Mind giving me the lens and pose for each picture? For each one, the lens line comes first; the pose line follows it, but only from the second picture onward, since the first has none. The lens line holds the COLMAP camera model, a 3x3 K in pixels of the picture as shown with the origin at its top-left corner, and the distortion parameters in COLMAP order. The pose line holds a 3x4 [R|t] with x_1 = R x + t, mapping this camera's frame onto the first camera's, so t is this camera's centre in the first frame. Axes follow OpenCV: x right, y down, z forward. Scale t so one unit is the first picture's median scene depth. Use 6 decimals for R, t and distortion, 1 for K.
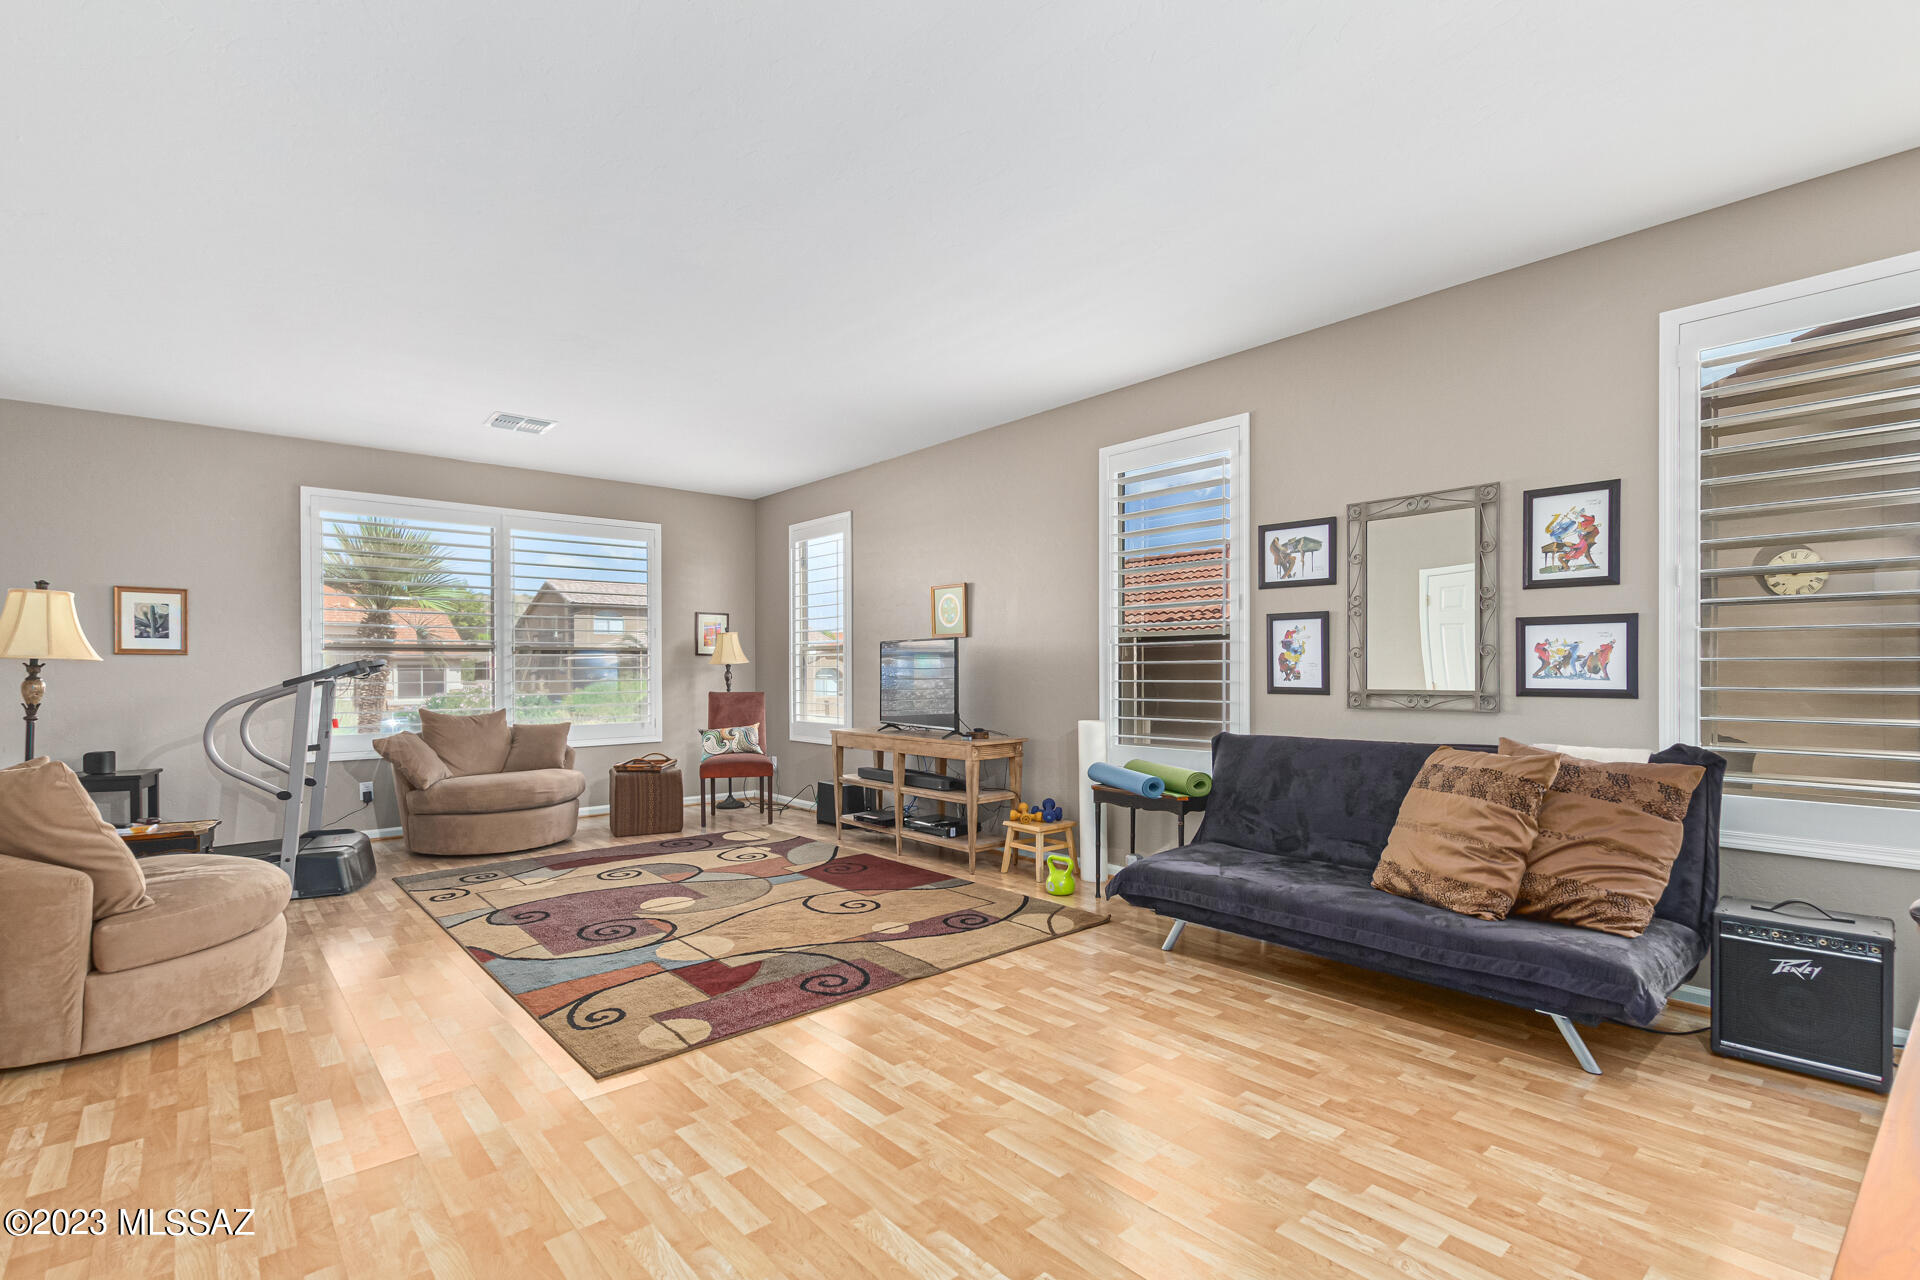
lens RADIAL K [[895.0, 0, 957.8], [0, 895.0, 657.1], [0, 0, 1]] dist [0.002289, 0.000139]
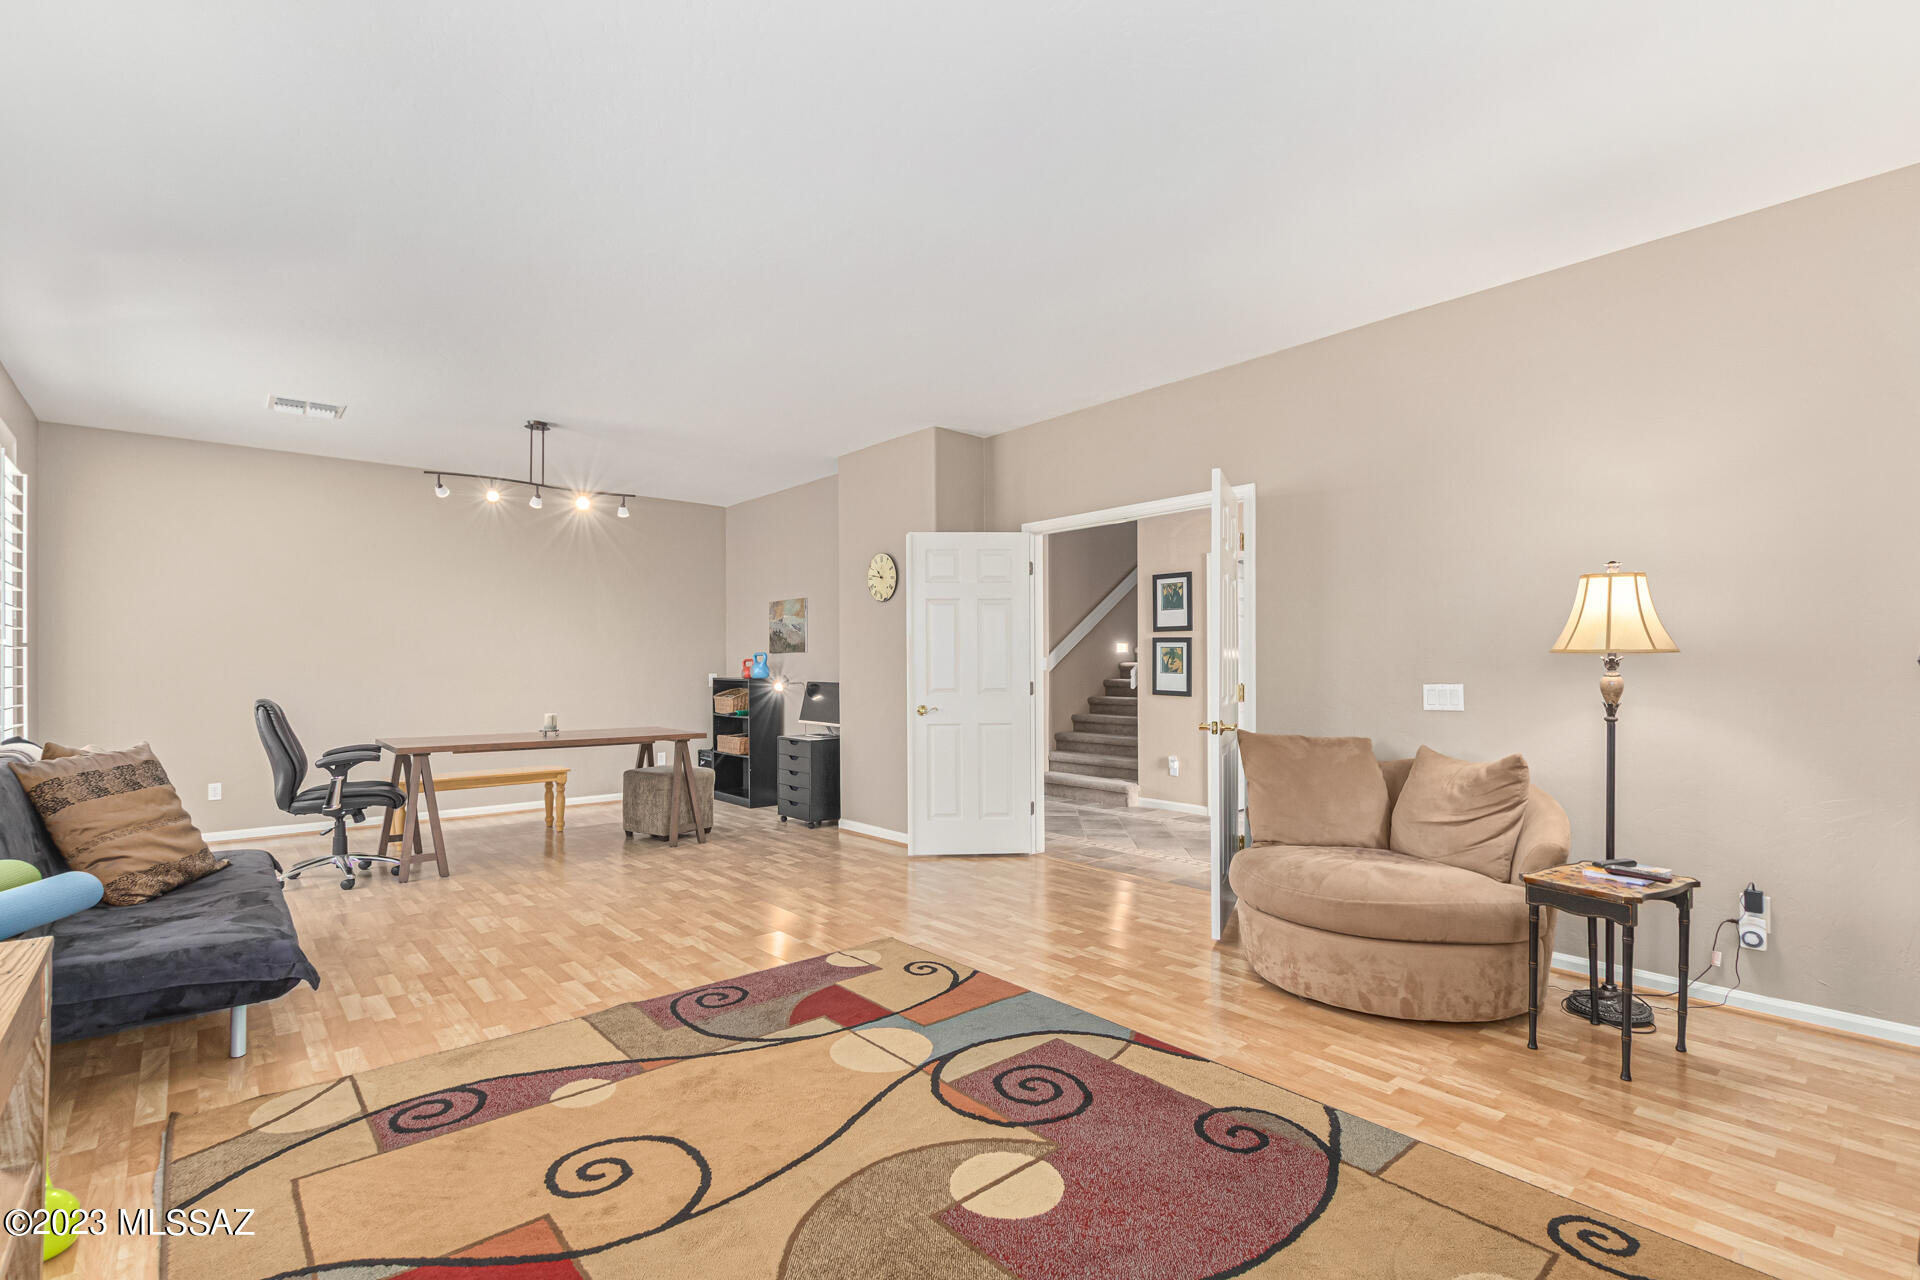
lens RADIAL K [[895.0, 0, 961.9], [0, 895.0, 655.6], [0, 0, 1]] dist [0.002289, 0.000139]
pose [[-0.999981, 0.006087, -0.001003, -0.390152], [0.006110, 0.999672, -0.024865, 0.022714], [0.000852, -0.024870, -0.999690, 1.887081]]
